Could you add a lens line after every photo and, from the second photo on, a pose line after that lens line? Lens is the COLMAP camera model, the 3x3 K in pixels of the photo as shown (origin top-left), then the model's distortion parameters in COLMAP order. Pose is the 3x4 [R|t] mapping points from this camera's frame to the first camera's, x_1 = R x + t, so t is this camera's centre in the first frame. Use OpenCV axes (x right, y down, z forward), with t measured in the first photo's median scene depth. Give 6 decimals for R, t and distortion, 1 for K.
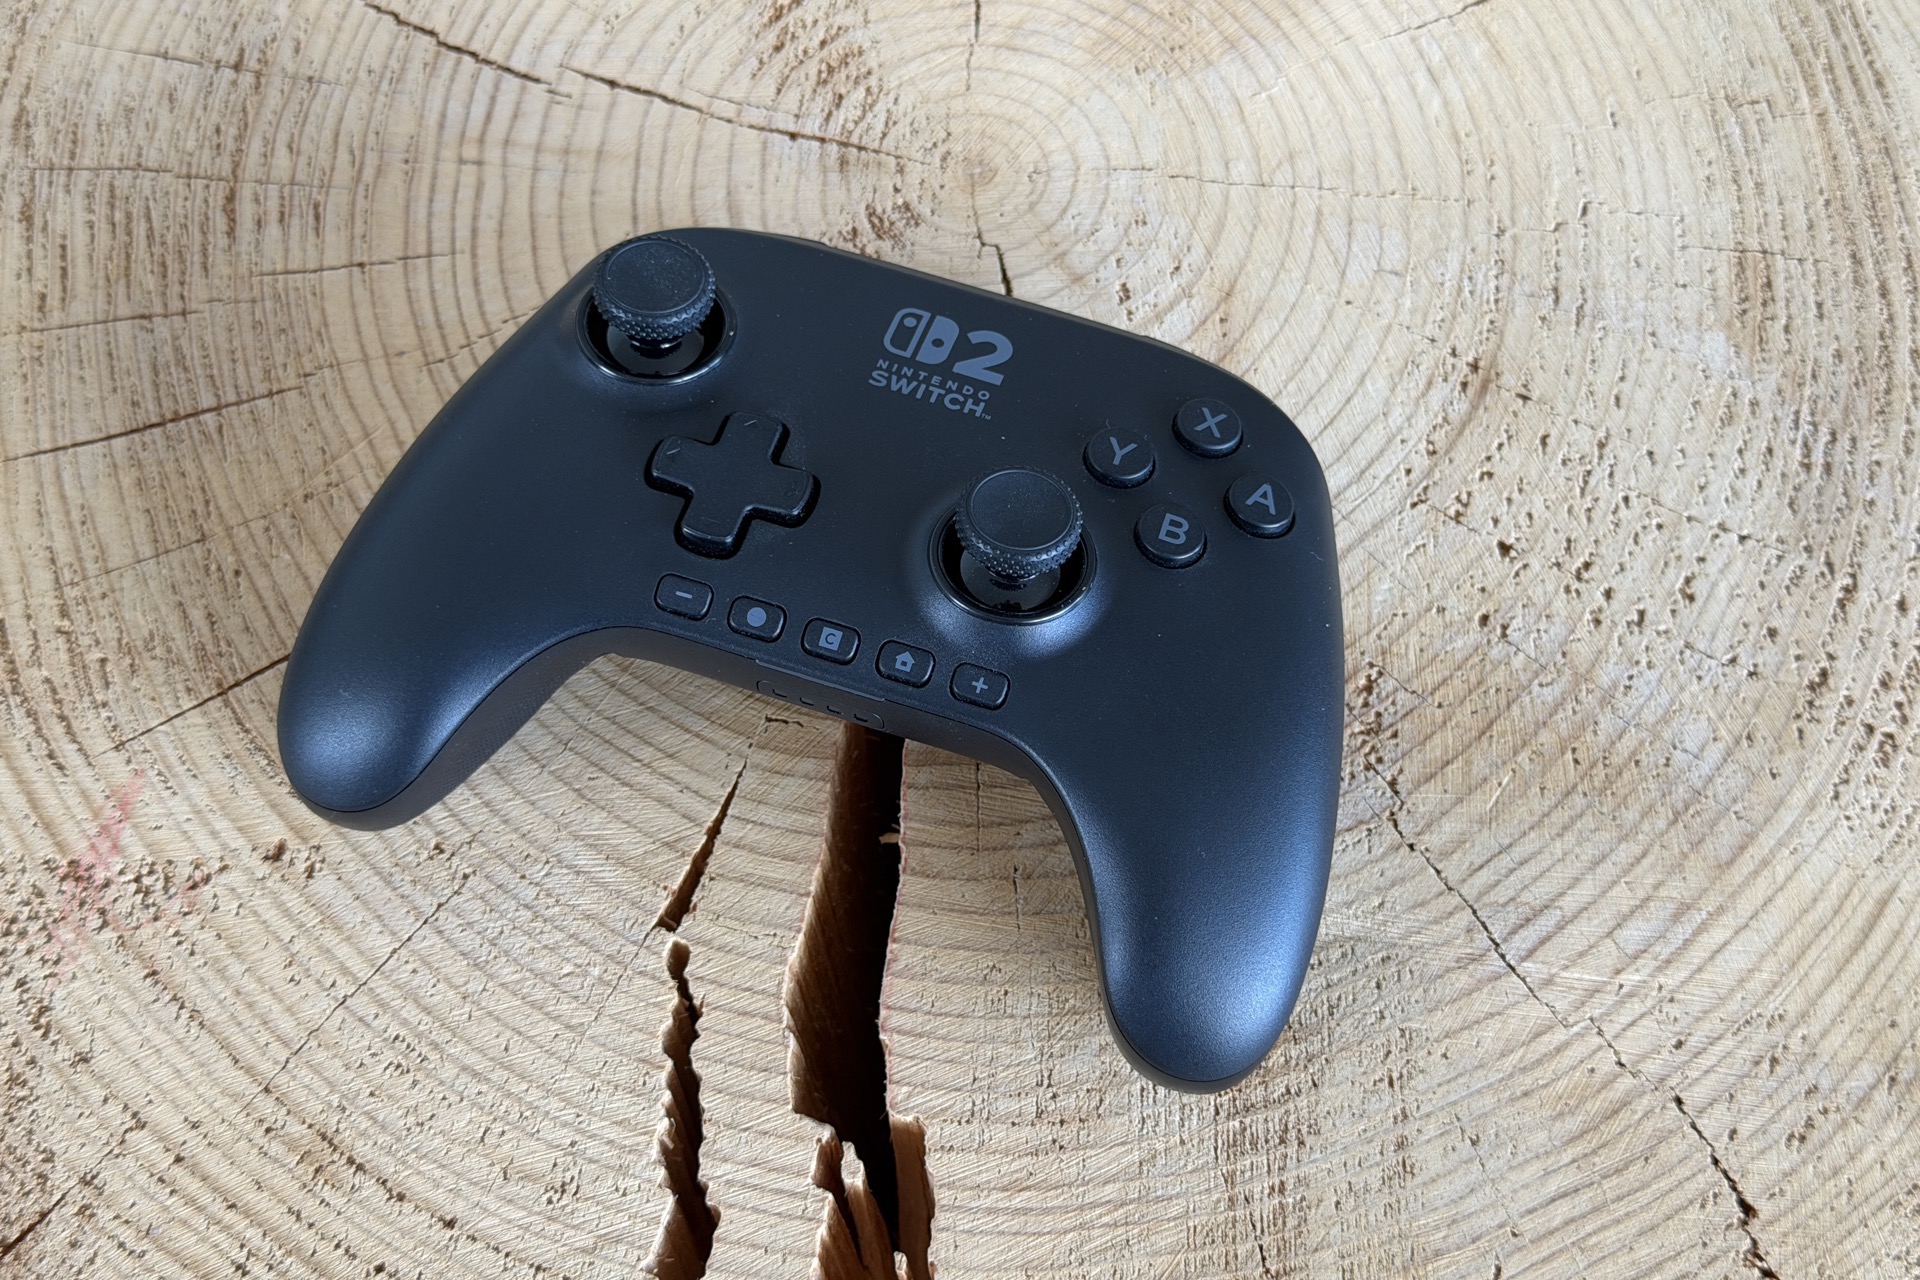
lens RADIAL K [[2631.9, 0, 949.7], [0, 2631.9, 619.0], [0, 0, 1]] dist [0.173968, -0.423044]
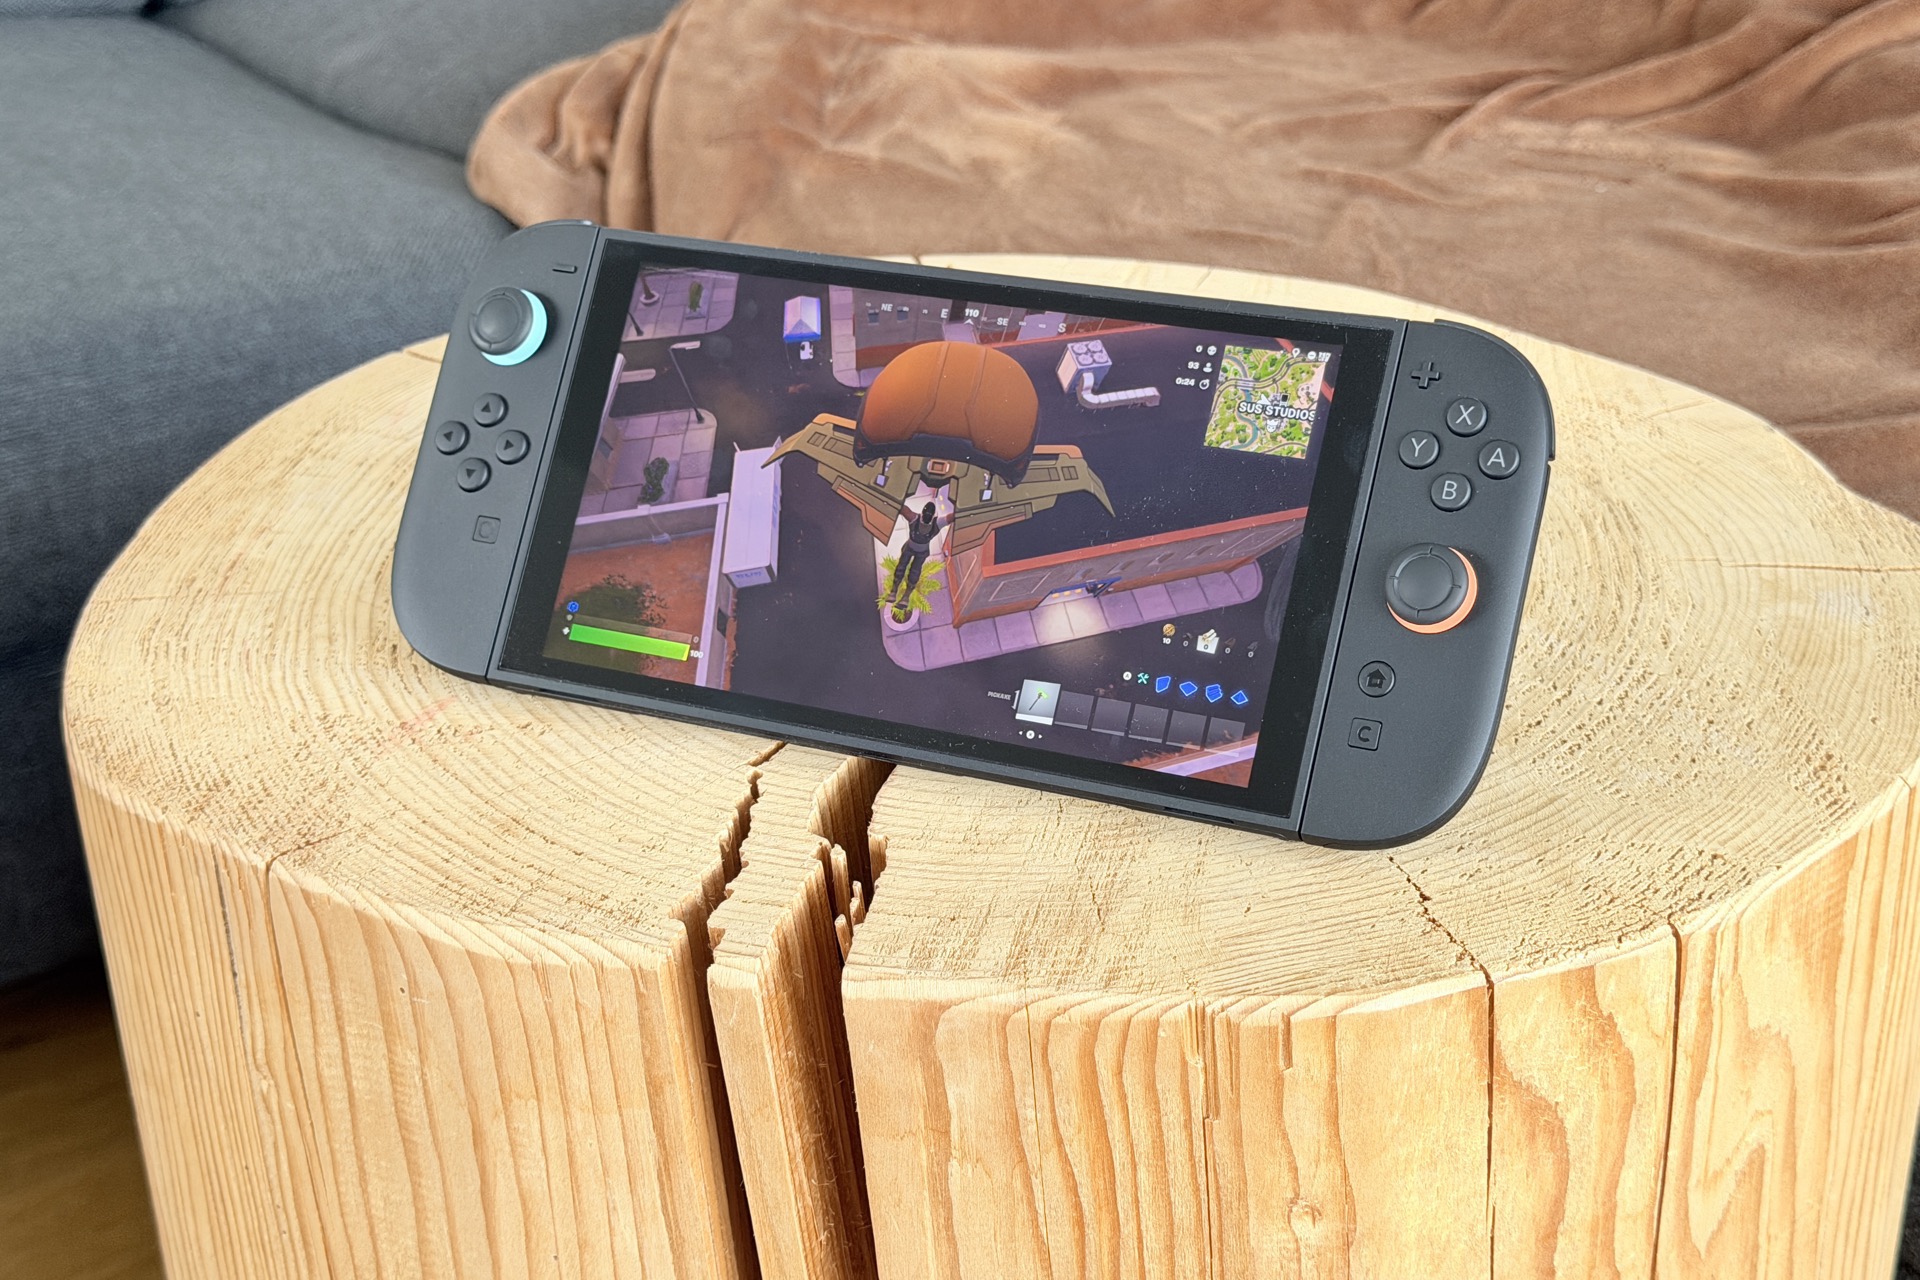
lens RADIAL K [[2631.9, 0, 949.7], [0, 2631.9, 619.0], [0, 0, 1]] dist [0.173968, -0.423044]
pose [[0.983894, 0.035452, -0.175203, 0.273714], [-0.131801, 0.805989, -0.577070, 0.918140], [0.120754, 0.590867, 0.797680, -0.272752]]
